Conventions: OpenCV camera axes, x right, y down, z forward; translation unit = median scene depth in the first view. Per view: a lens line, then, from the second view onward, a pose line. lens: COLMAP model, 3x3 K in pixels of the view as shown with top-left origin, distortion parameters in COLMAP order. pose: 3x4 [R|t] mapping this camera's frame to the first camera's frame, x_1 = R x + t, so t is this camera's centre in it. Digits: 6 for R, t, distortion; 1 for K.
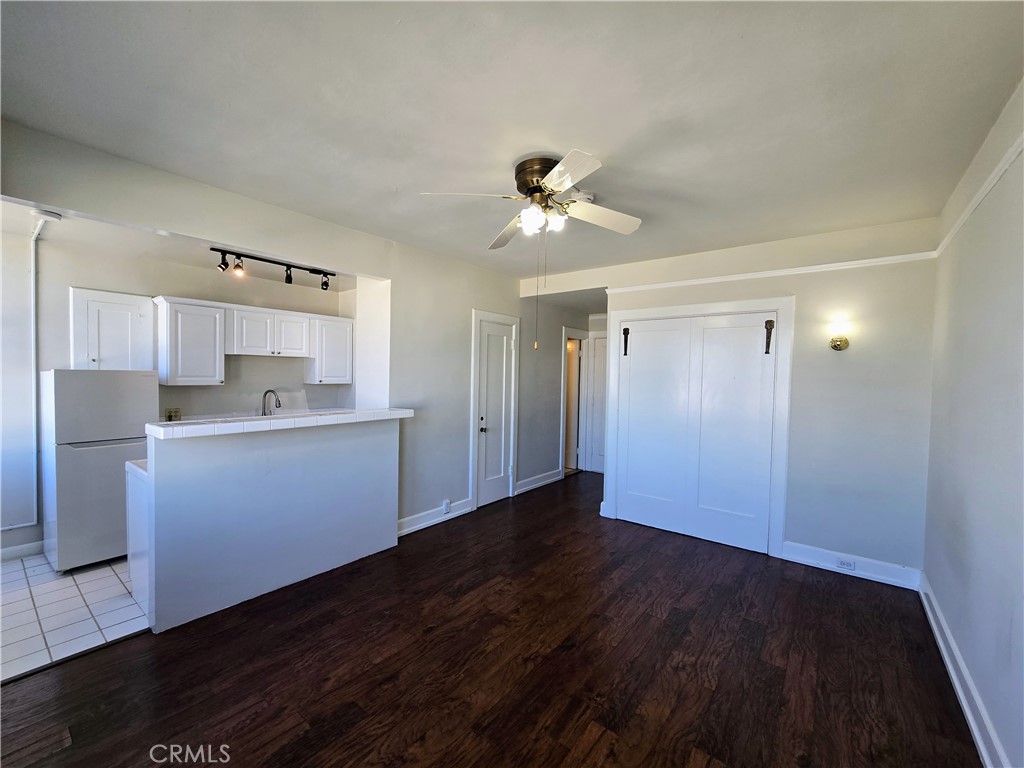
lens RADIAL K [[421.6, 0, 513.8], [0, 421.6, 386.7], [0, 0, 1]] dist [-0.005151, 0.001076]
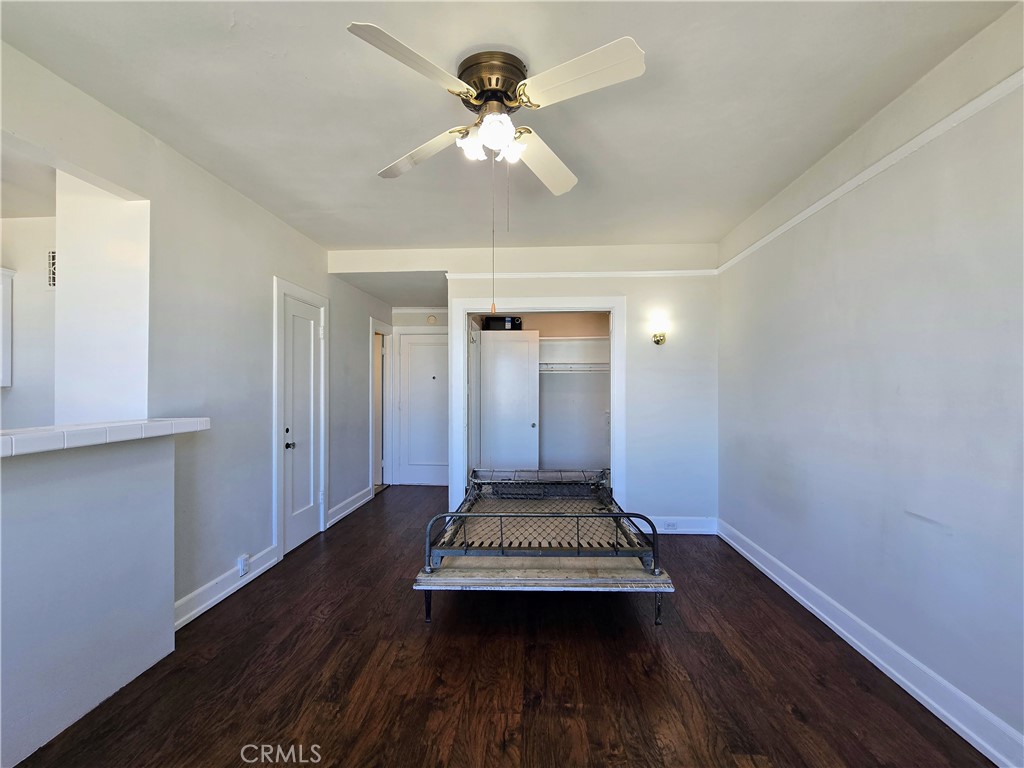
lens RADIAL K [[421.6, 0, 513.5], [0, 421.6, 386.3], [0, 0, 1]] dist [-0.005151, 0.001076]
pose [[0.821867, -0.017474, 0.569411, -0.221201], [0.033282, 0.999295, -0.017372, 0.034596], [-0.568706, 0.033229, 0.821869, 0.243980]]
